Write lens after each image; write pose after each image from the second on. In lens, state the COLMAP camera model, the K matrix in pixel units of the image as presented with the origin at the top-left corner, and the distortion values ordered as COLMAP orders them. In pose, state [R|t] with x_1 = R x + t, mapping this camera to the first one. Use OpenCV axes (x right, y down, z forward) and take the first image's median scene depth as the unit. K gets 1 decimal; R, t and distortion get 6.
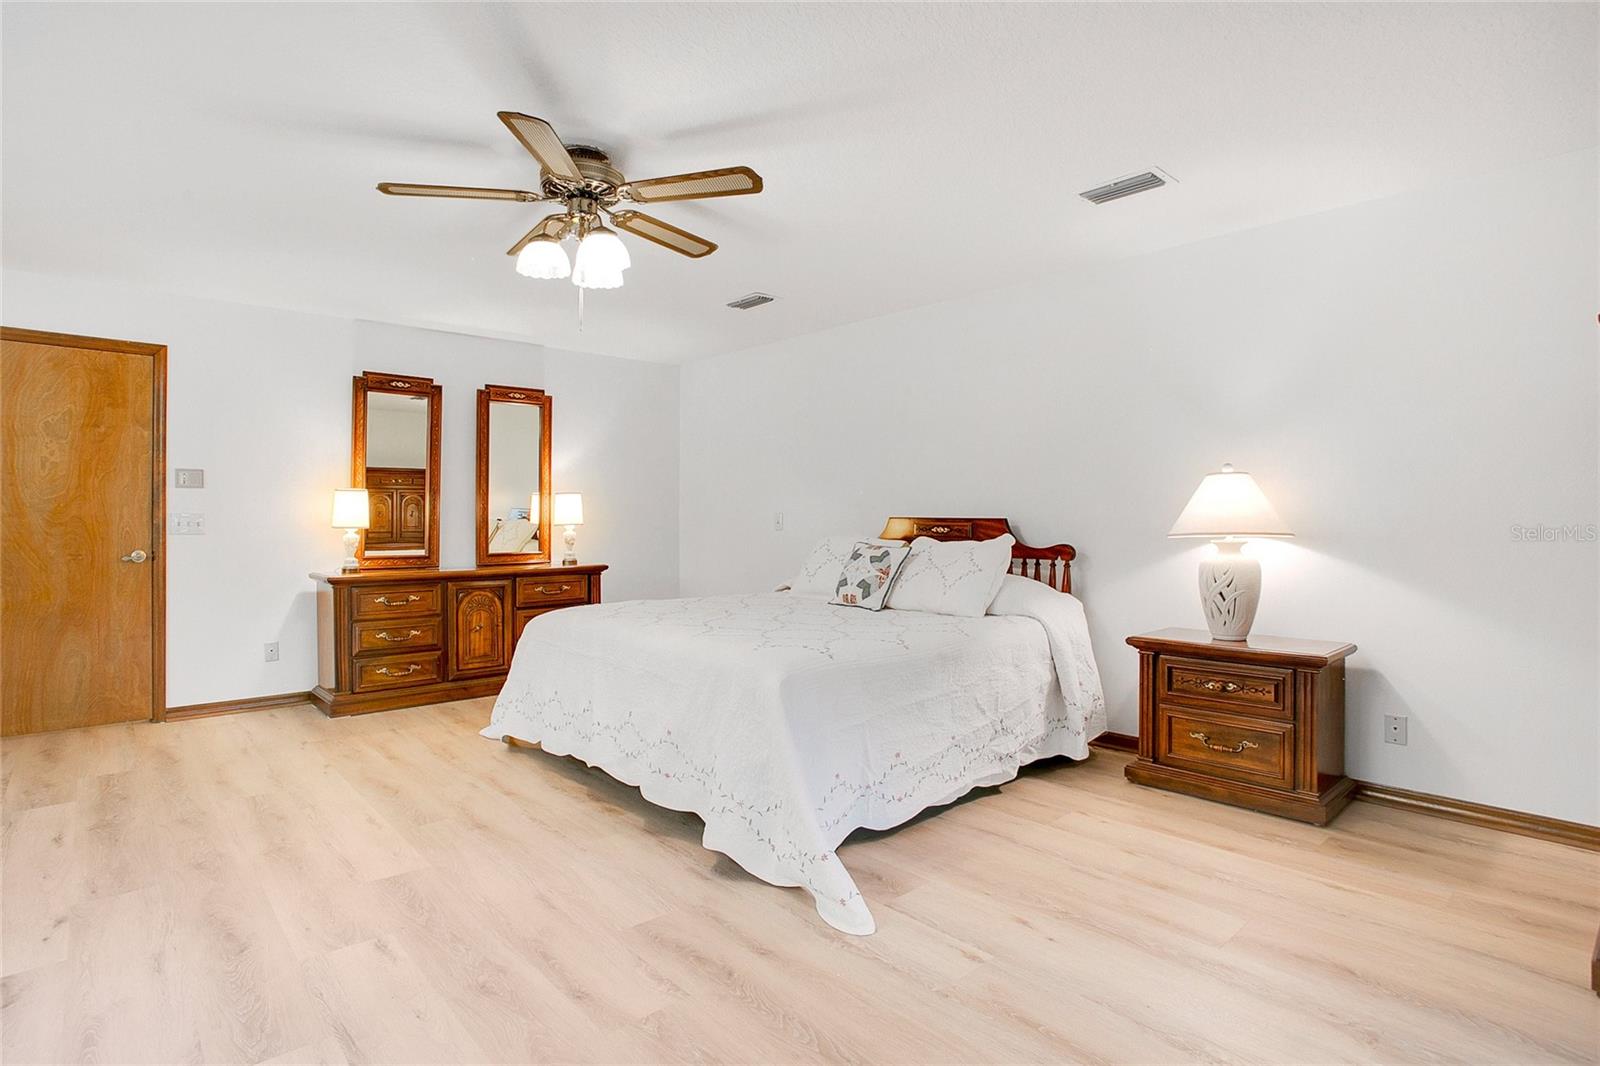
lens RADIAL K [[786.3, 0, 753.5], [0, 786.3, 510.4], [0, 0, 1]] dist [-0.071062, 0.036187]
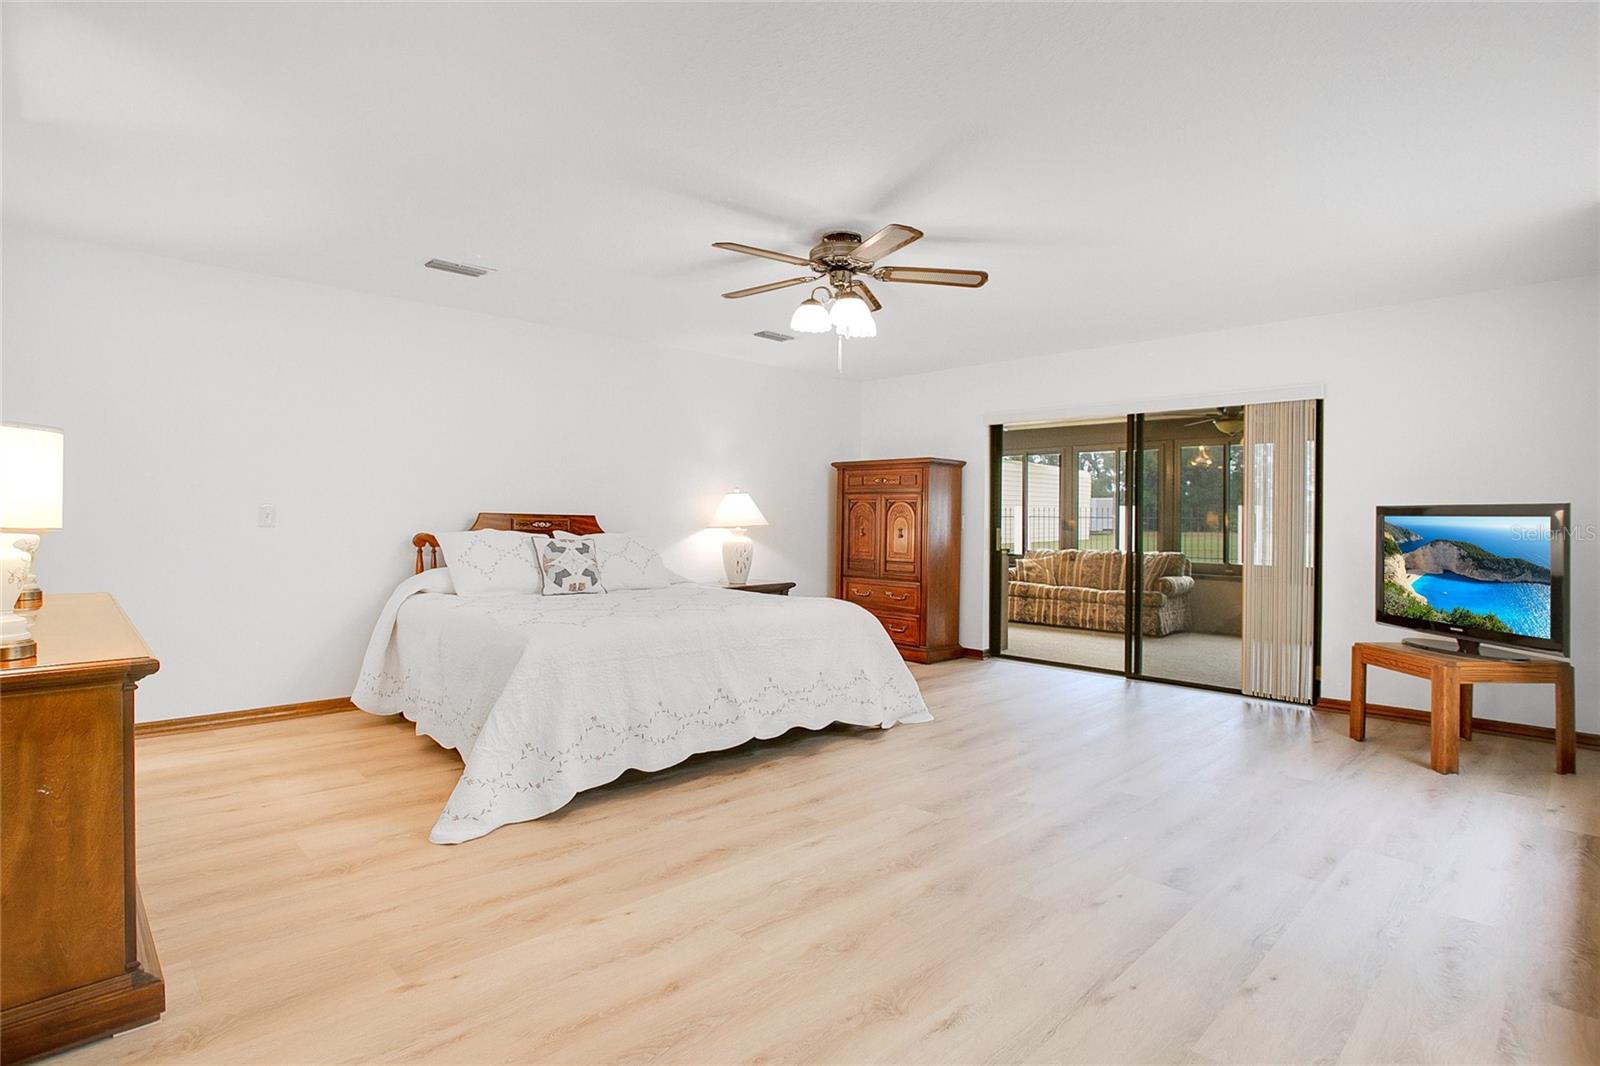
lens RADIAL K [[785.3, 0, 787.1], [0, 785.3, 523.4], [0, 0, 1]] dist [-0.084513, 0.037501]
pose [[-0.025030, -0.000280, 0.999687, -1.265784], [-0.012405, 0.999923, -0.000030, 0.025881], [-0.999610, -0.012402, -0.025031, 0.952965]]
